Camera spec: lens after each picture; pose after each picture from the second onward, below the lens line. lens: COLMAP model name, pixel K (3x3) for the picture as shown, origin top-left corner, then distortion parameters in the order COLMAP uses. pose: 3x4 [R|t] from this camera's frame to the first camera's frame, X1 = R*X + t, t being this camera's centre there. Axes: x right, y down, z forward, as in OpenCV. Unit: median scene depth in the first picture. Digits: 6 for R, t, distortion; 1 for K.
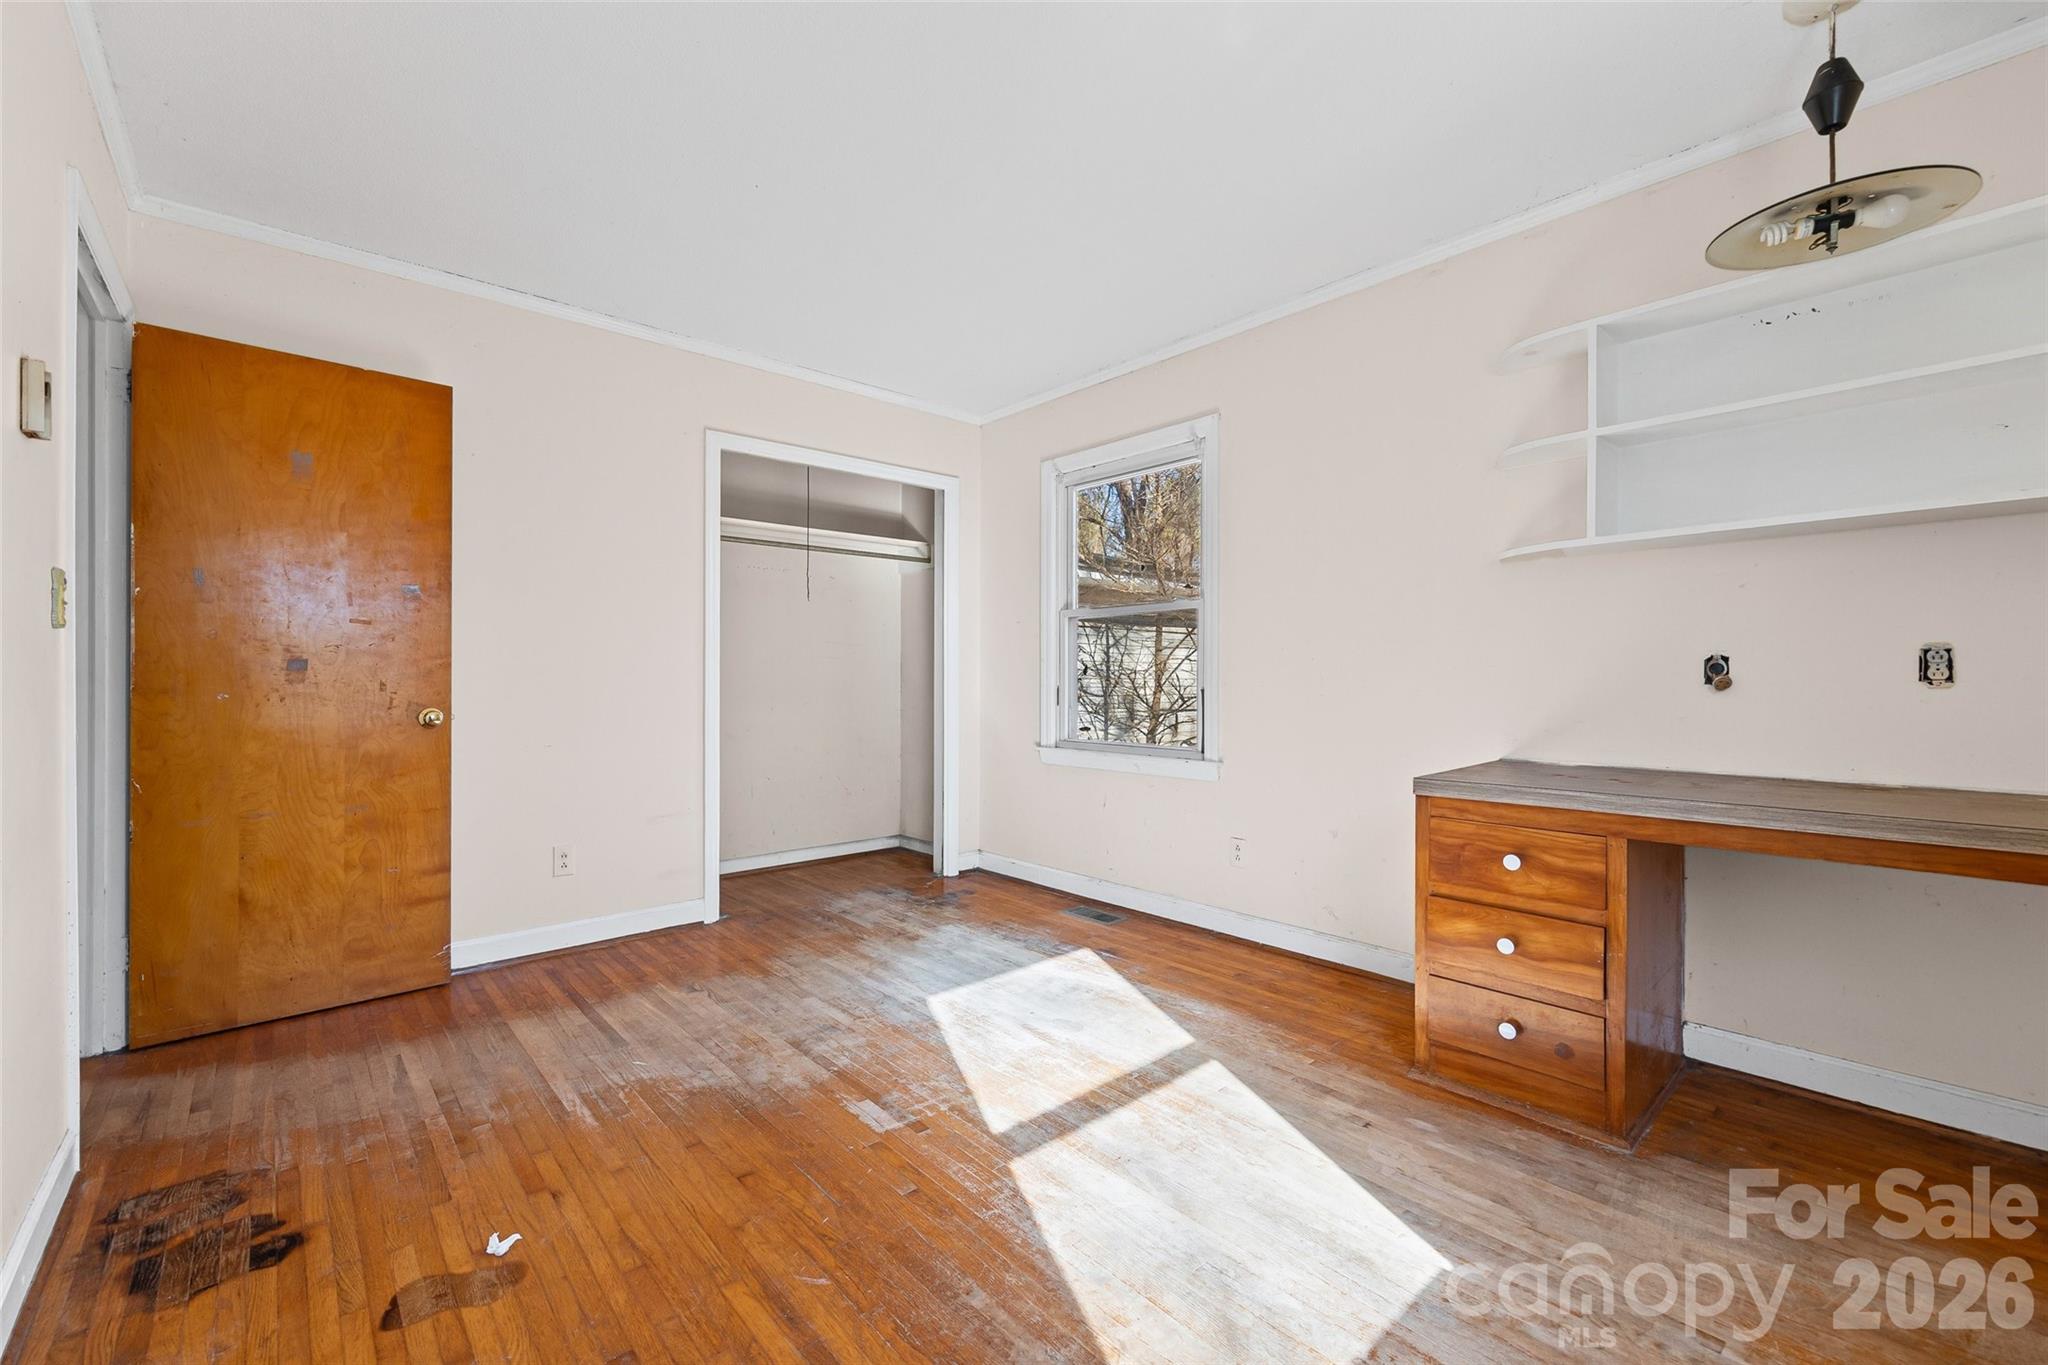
lens RADIAL K [[823.7, 0, 1016.2], [0, 823.7, 669.9], [0, 0, 1]] dist [-0.001269, -0.000041]
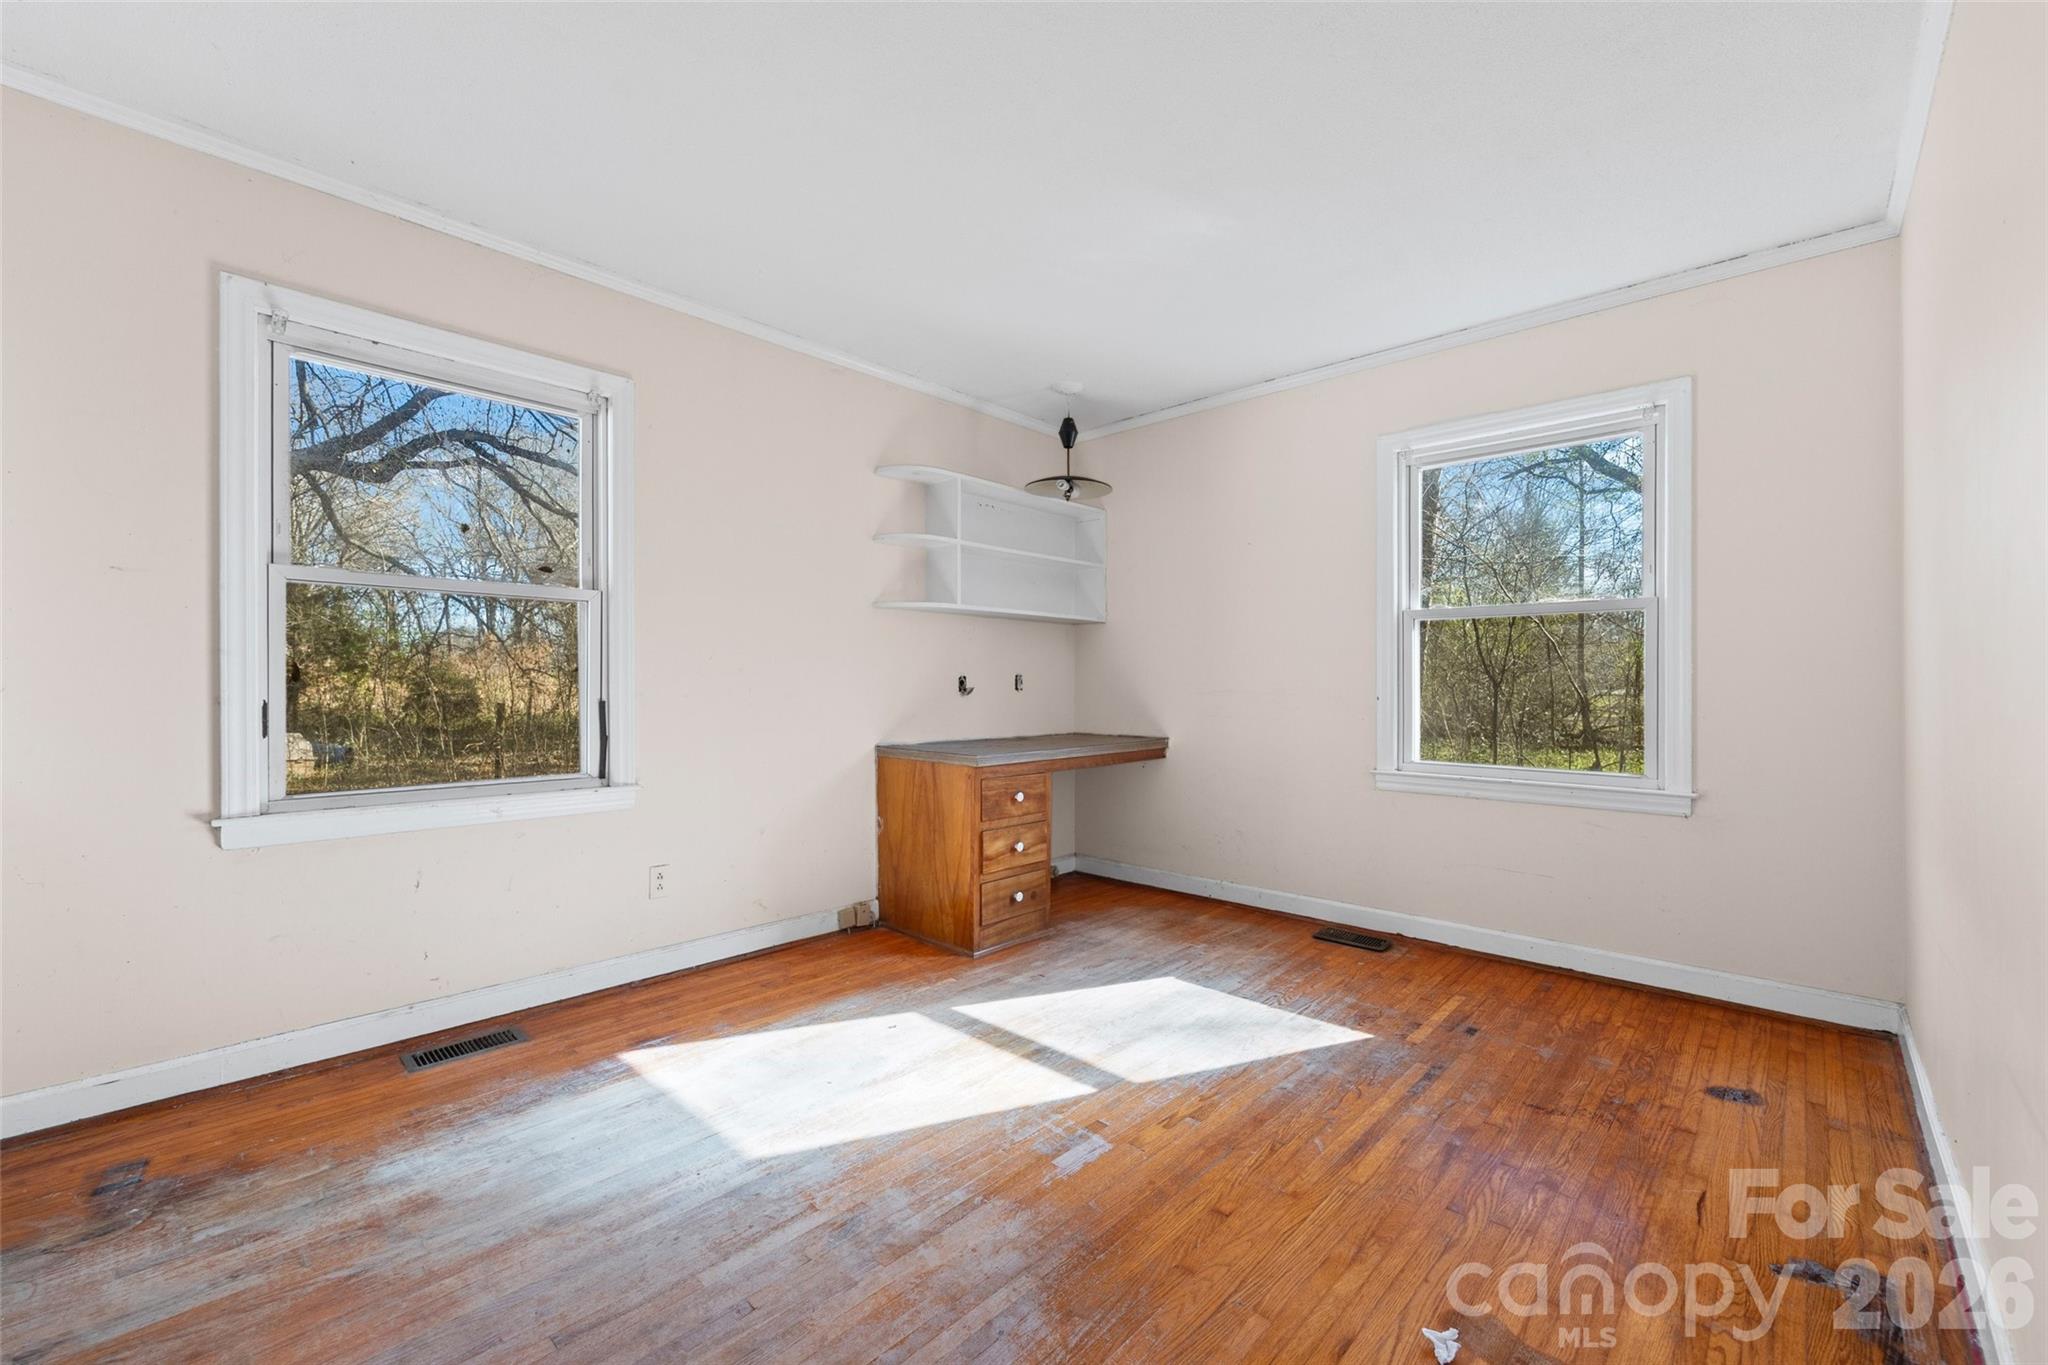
lens RADIAL K [[823.7, 0, 1014.7], [0, 823.7, 695.8], [0, 0, 1]] dist [-0.001269, -0.000041]
pose [[-0.073249, -0.010350, 0.997260, -0.889102], [-0.013910, 0.999859, 0.009356, 0.007634], [-0.997217, -0.013186, -0.073383, 0.931566]]
